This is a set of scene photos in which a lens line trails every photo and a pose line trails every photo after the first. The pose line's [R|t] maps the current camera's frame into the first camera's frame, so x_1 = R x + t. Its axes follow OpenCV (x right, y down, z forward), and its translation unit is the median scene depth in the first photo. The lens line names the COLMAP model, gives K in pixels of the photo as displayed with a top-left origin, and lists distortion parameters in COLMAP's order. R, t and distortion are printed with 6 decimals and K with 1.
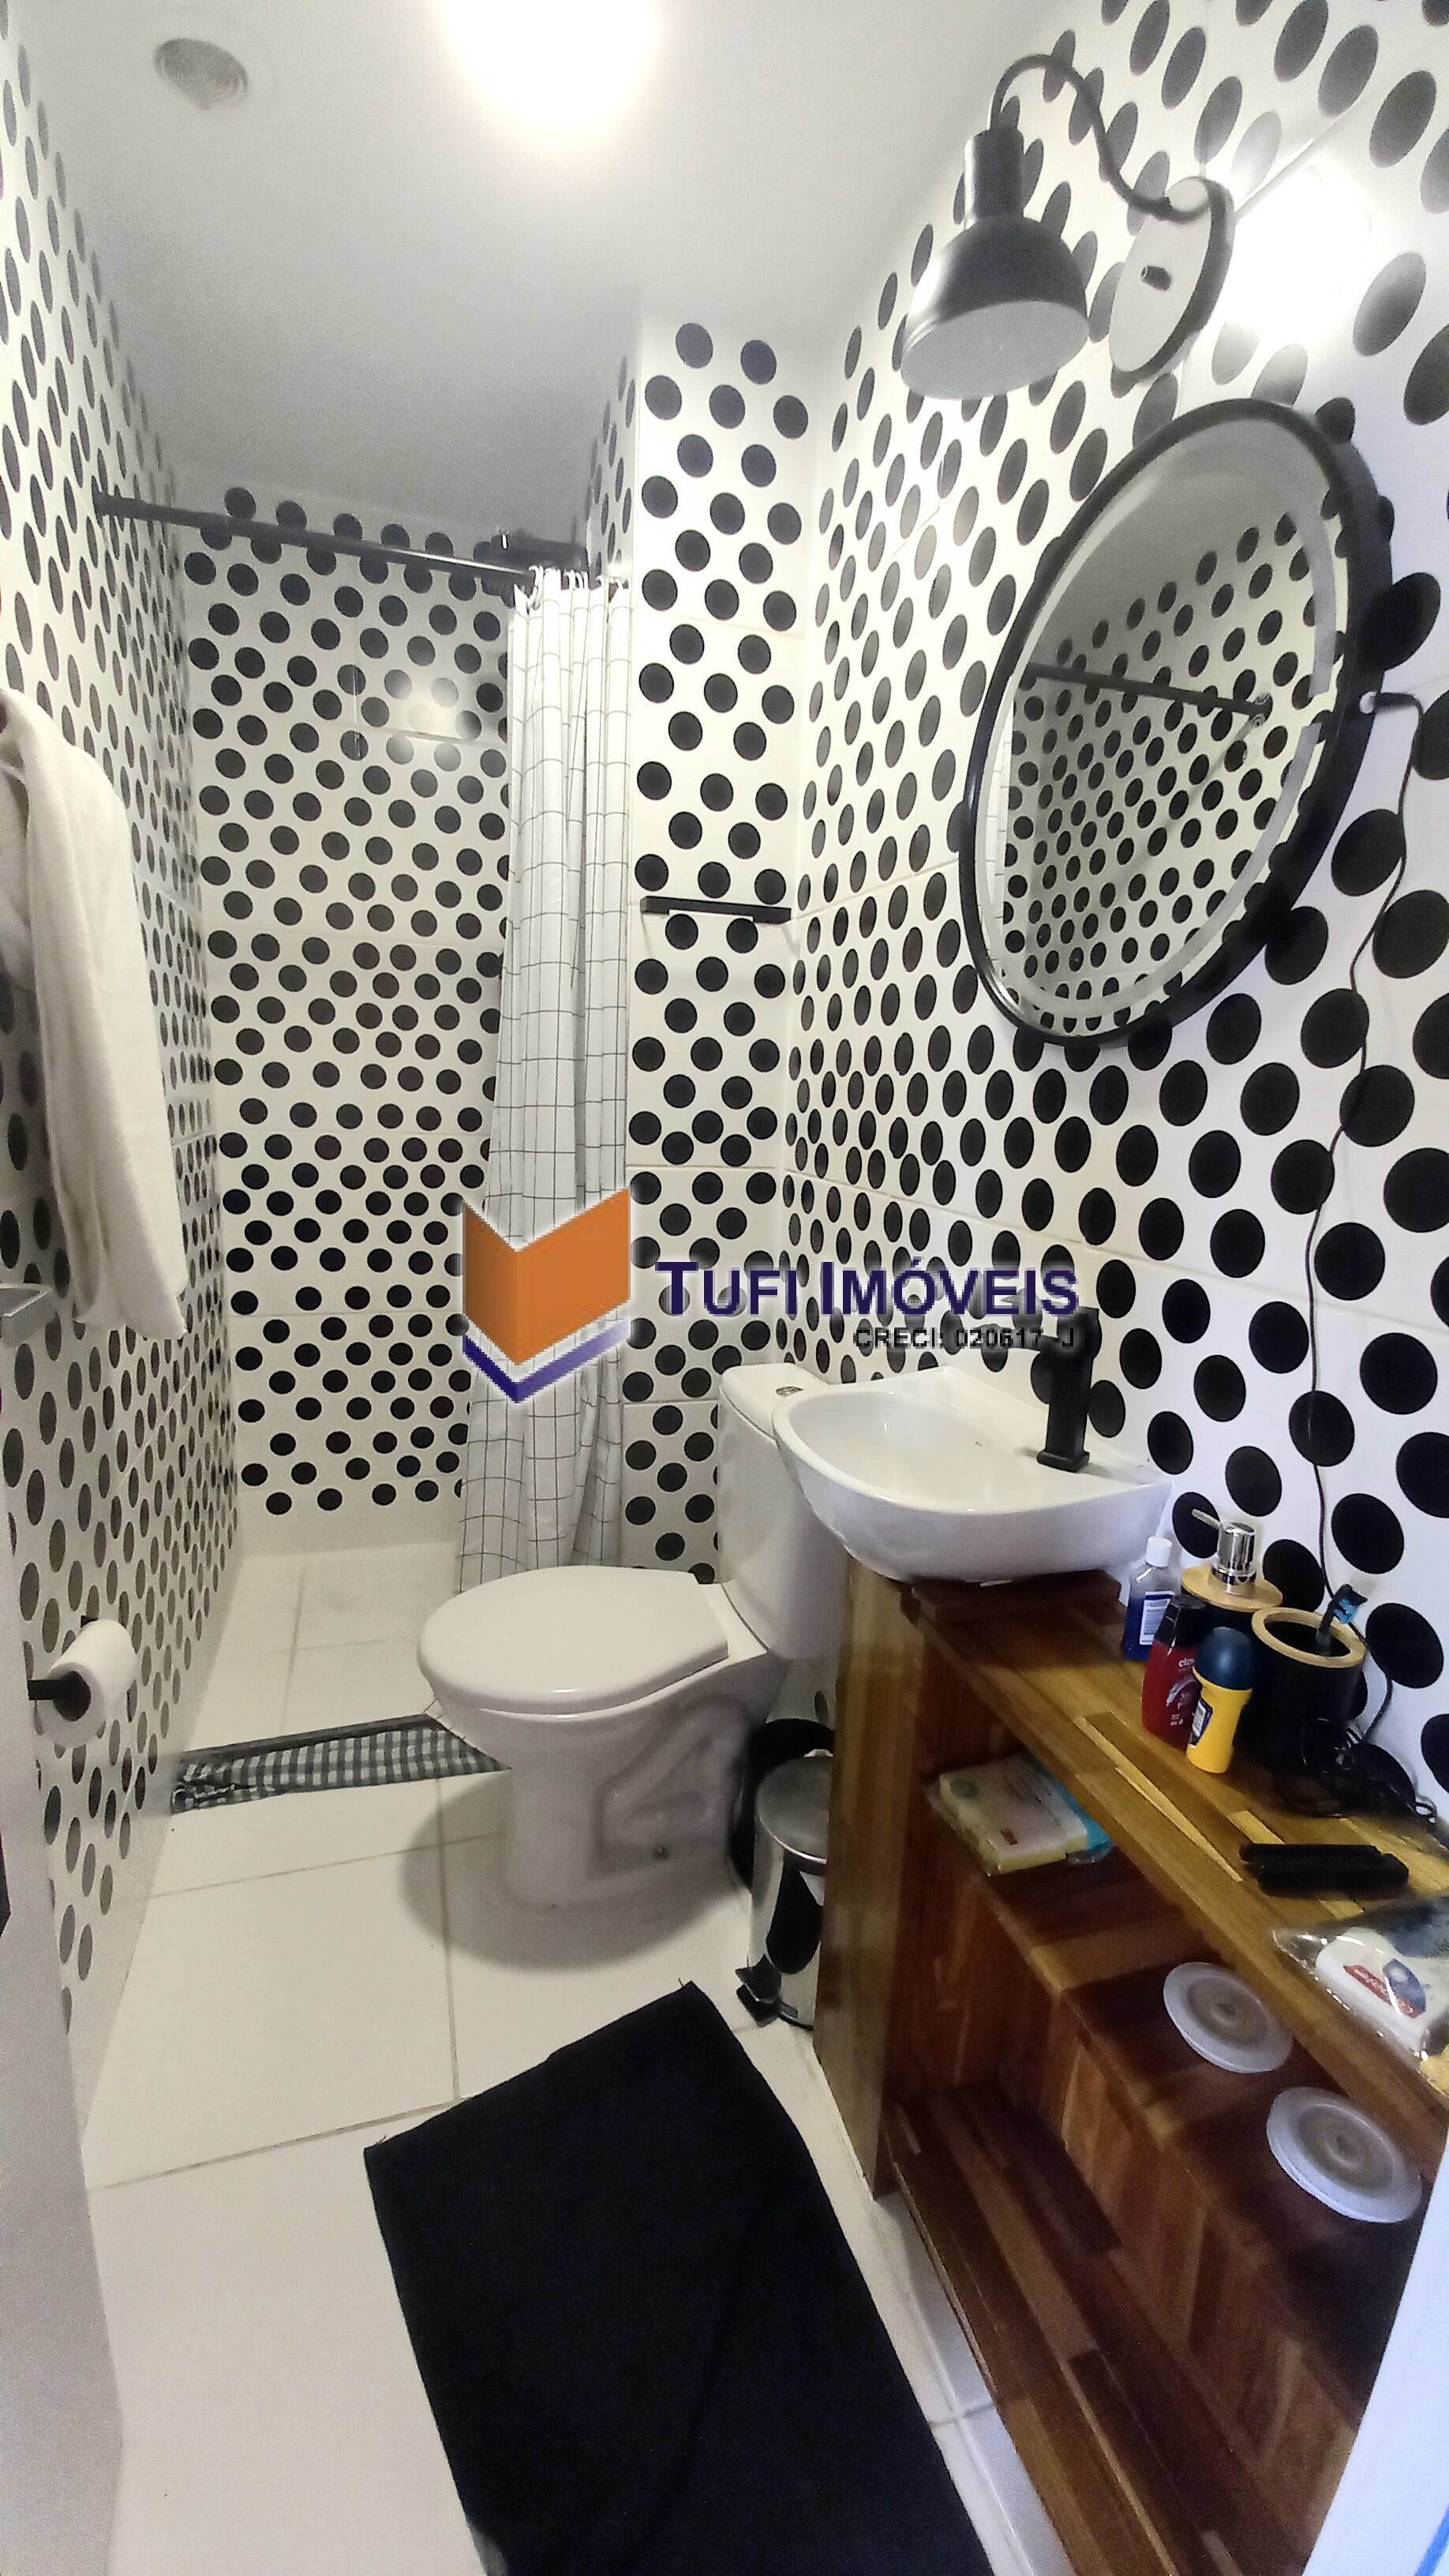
lens RADIAL K [[1020.5, 0, 700.6], [0, 1020.5, 1297.0], [0, 0, 1]] dist [0.014748, -0.011261]
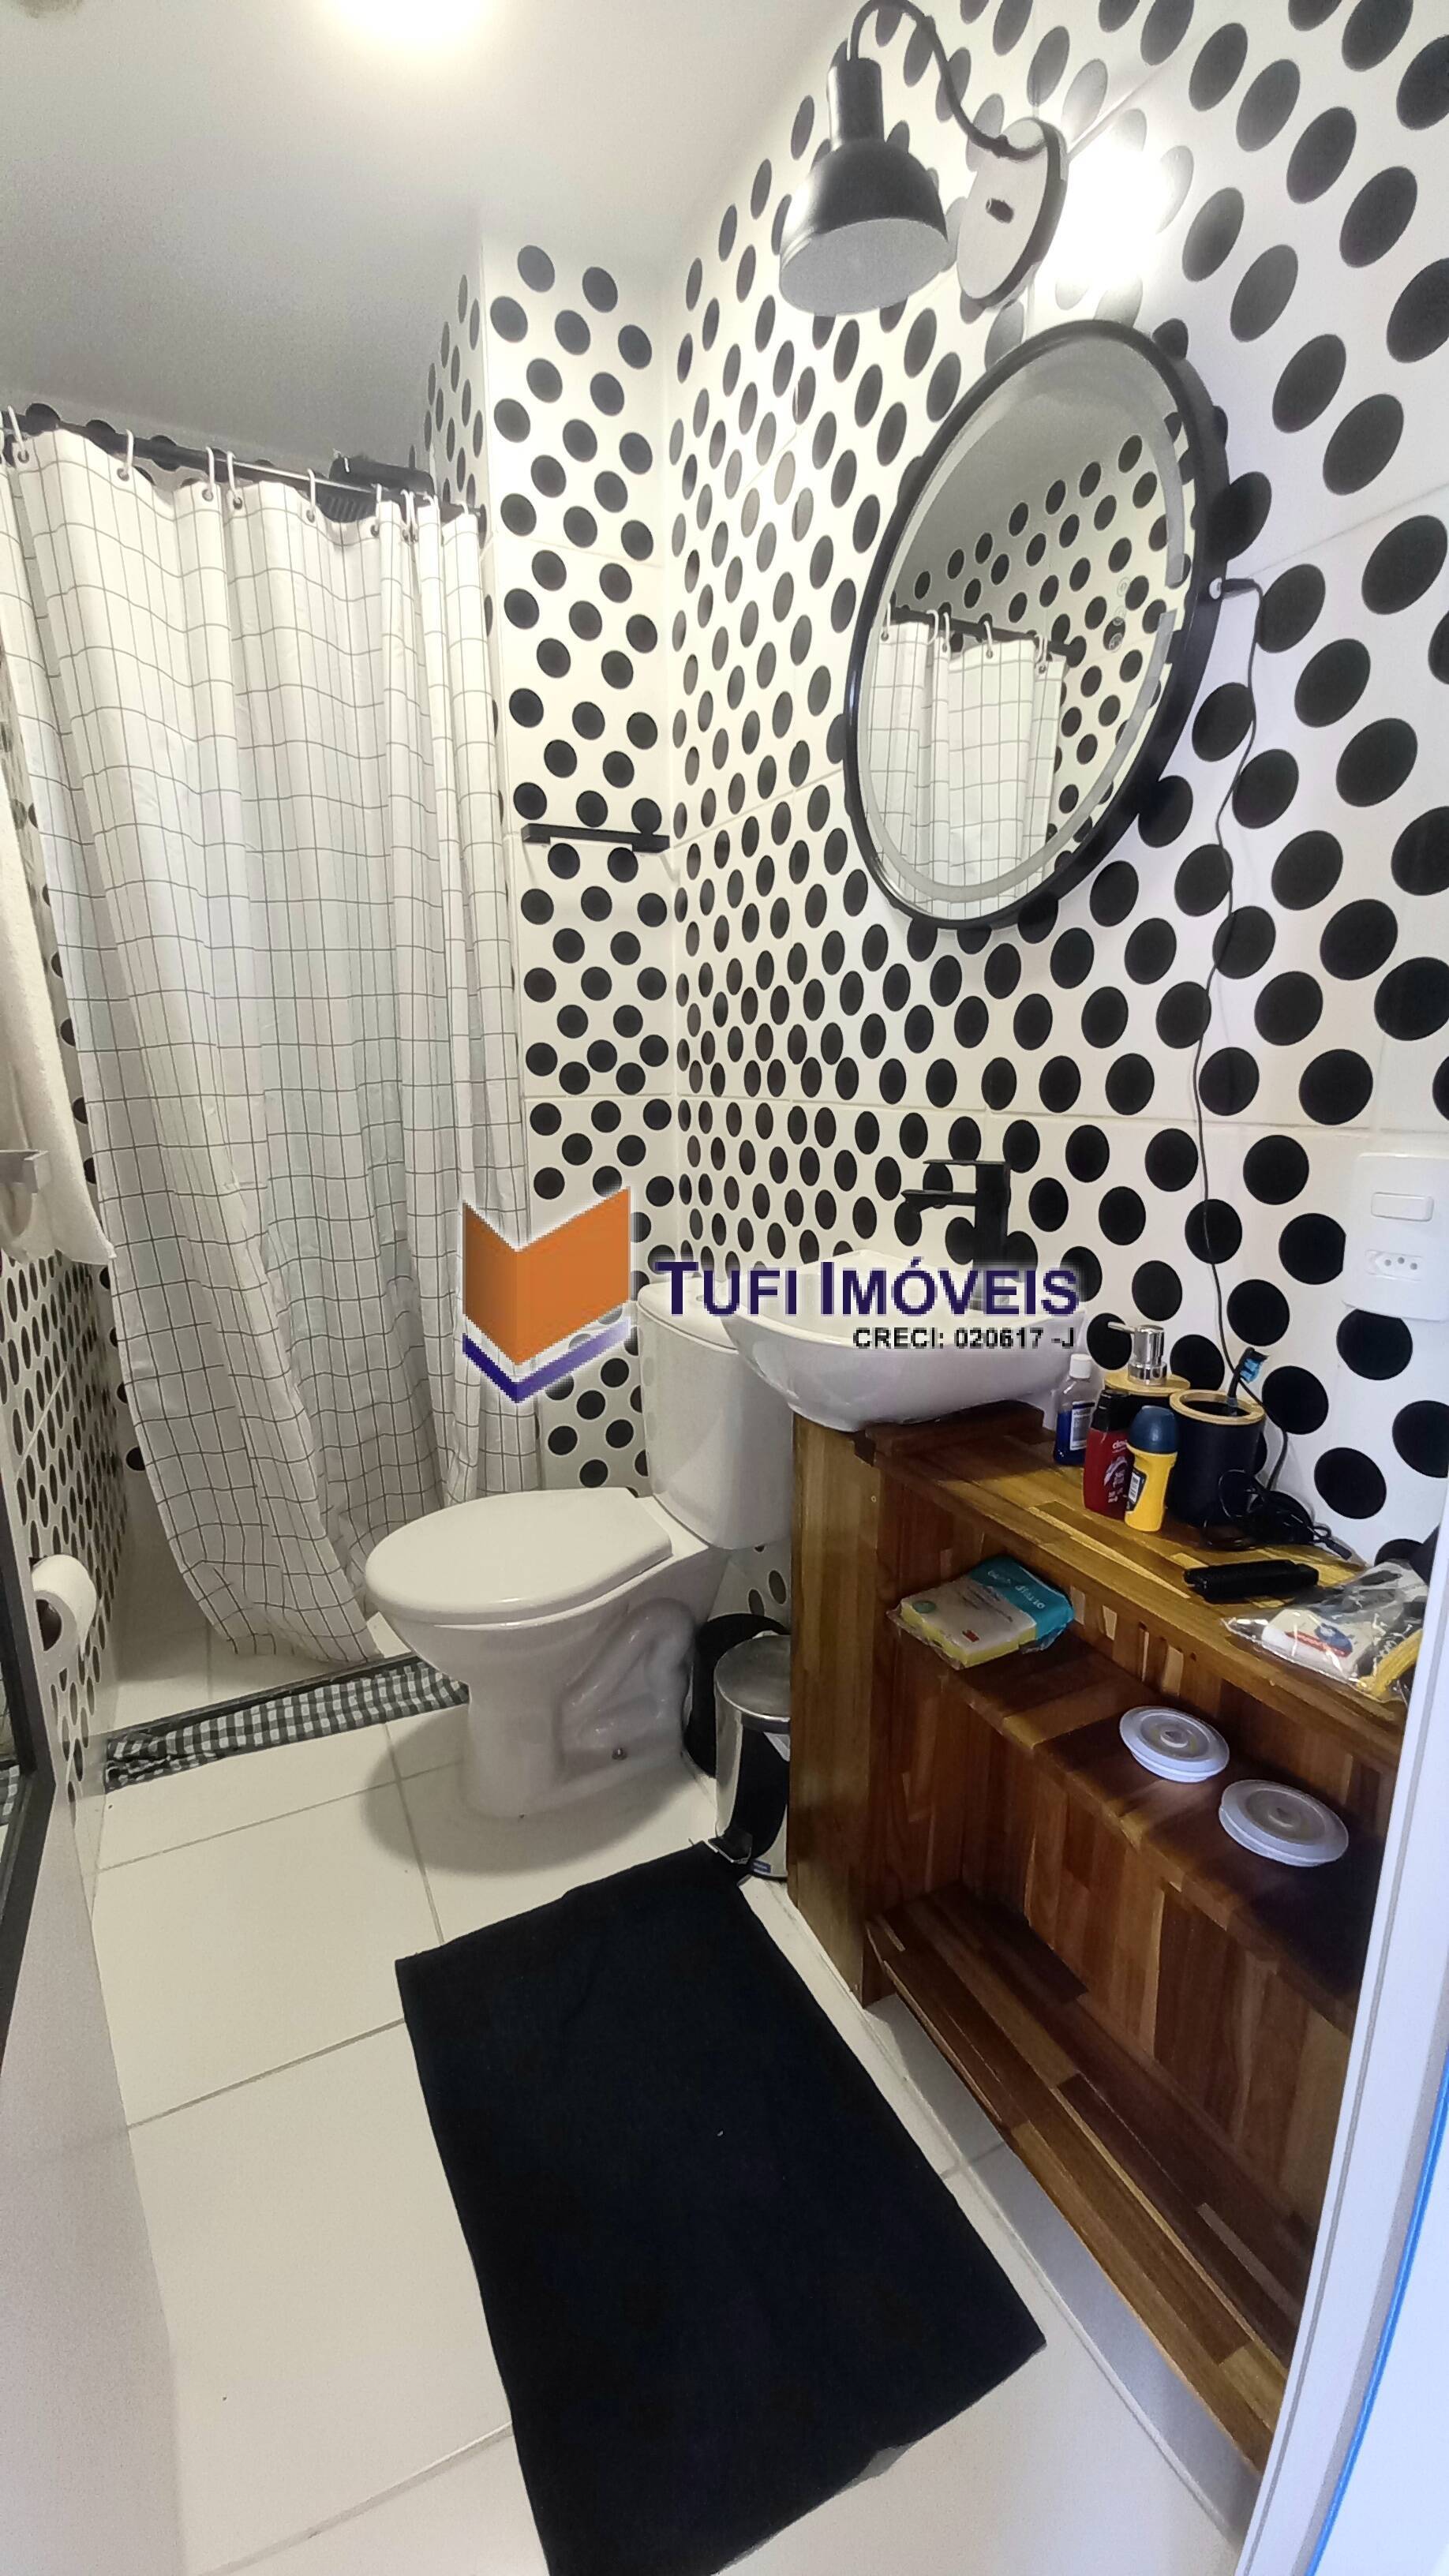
lens RADIAL K [[1020.5, 0, 704.9], [0, 1020.5, 1299.1], [0, 0, 1]] dist [0.014748, -0.011261]
pose [[0.986049, -0.080267, 0.145820, -0.072696], [0.077582, 0.996697, 0.024017, 0.071052], [-0.147266, -0.012369, 0.989020, -0.031994]]
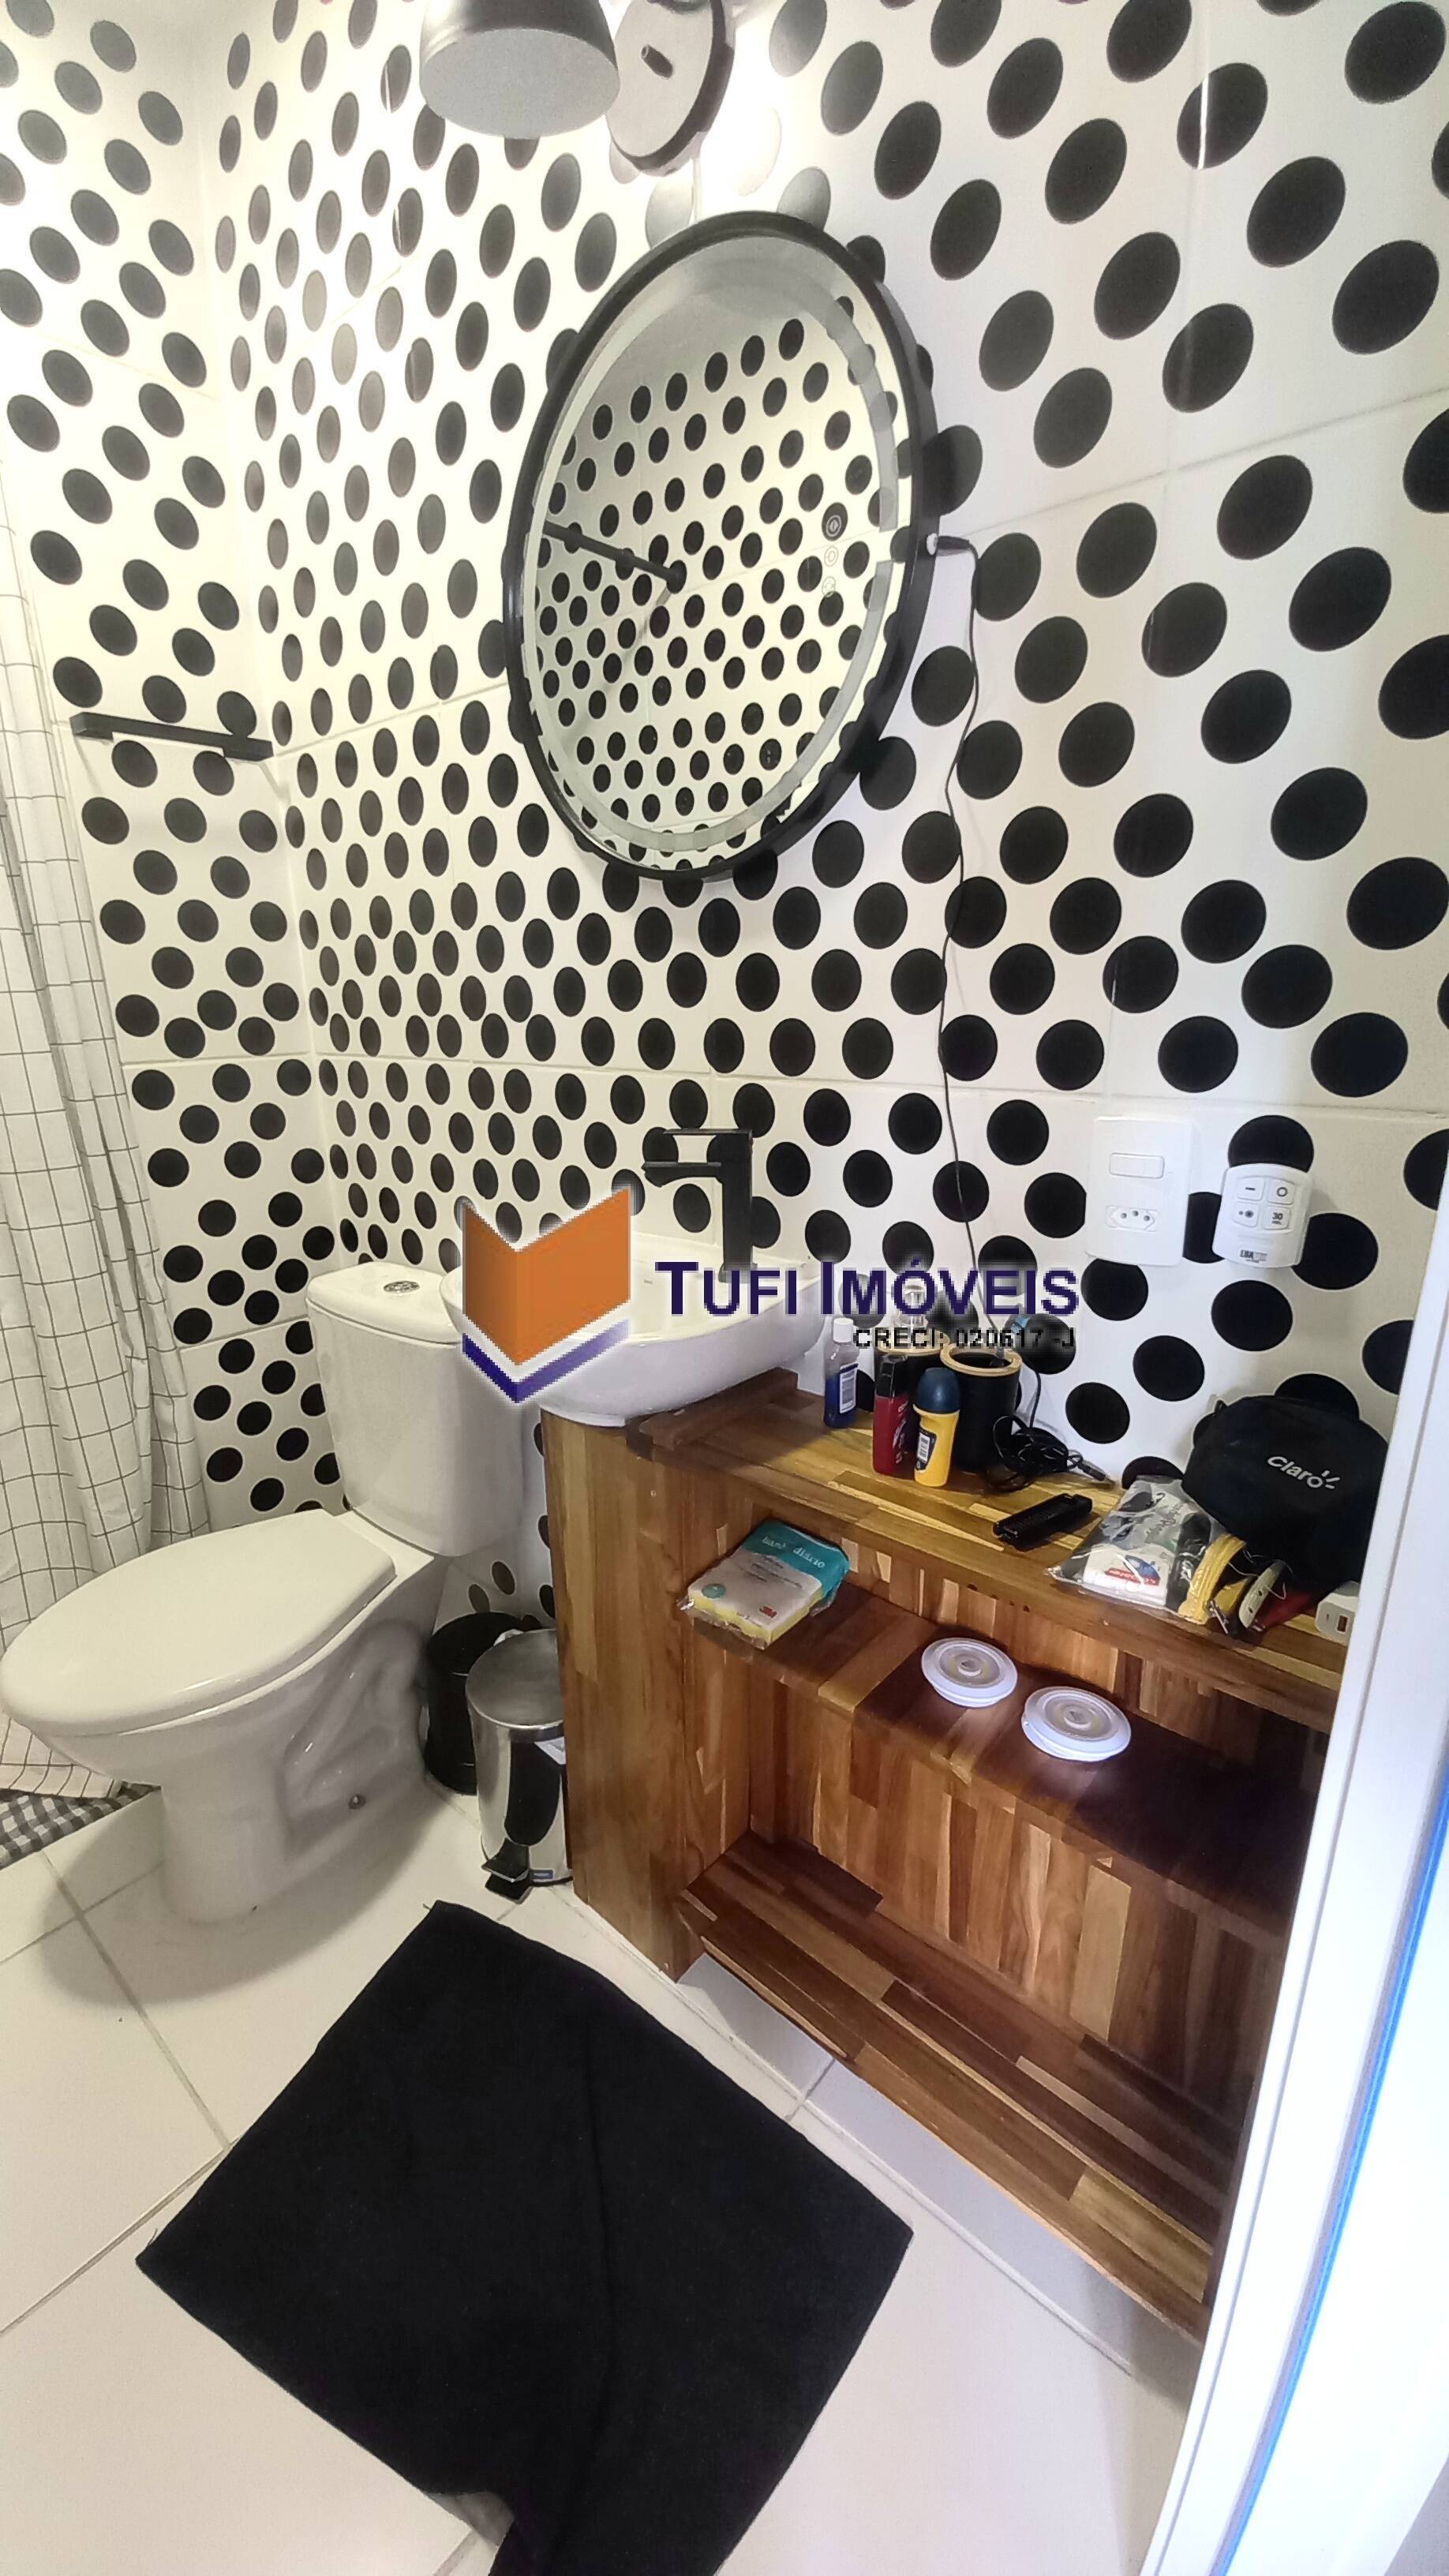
lens RADIAL K [[1020.5, 0, 708.9], [0, 1020.5, 1300.5], [0, 0, 1]] dist [0.014748, -0.011261]
pose [[0.843146, -0.209173, 0.495329, -0.145276], [0.159923, 0.977094, 0.140398, 0.019642], [-0.513351, -0.039161, 0.857285, 0.059754]]
